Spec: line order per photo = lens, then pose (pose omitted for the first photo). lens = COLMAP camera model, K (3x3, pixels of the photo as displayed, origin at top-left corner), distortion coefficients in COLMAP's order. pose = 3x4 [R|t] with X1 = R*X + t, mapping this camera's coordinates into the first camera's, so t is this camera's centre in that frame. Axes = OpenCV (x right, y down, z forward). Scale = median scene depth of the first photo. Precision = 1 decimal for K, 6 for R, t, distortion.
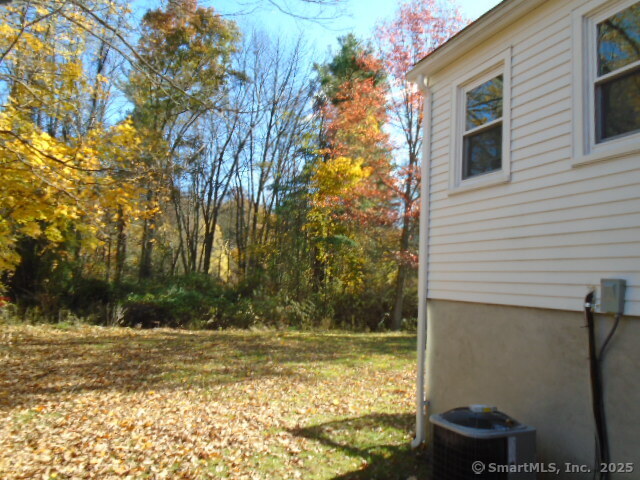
lens RADIAL K [[490.6, 0, 320.0], [0, 490.6, 240.0], [0, 0, 1]] dist [-0.008842, -0.001272]
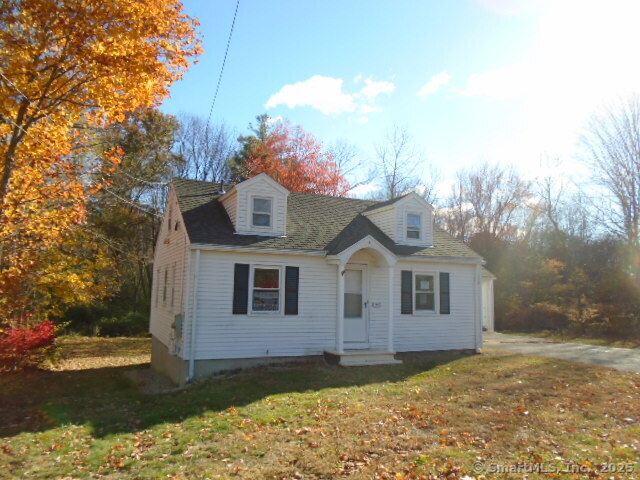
lens RADIAL K [[490.6, 0, 320.0], [0, 490.6, 240.0], [0, 0, 1]] dist [-0.008842, -0.001272]
pose [[0.998330, -0.024462, 0.052342, 0.327491], [0.025302, 0.999561, -0.015441, -0.133272], [-0.051942, 0.016740, 0.998510, -0.854721]]
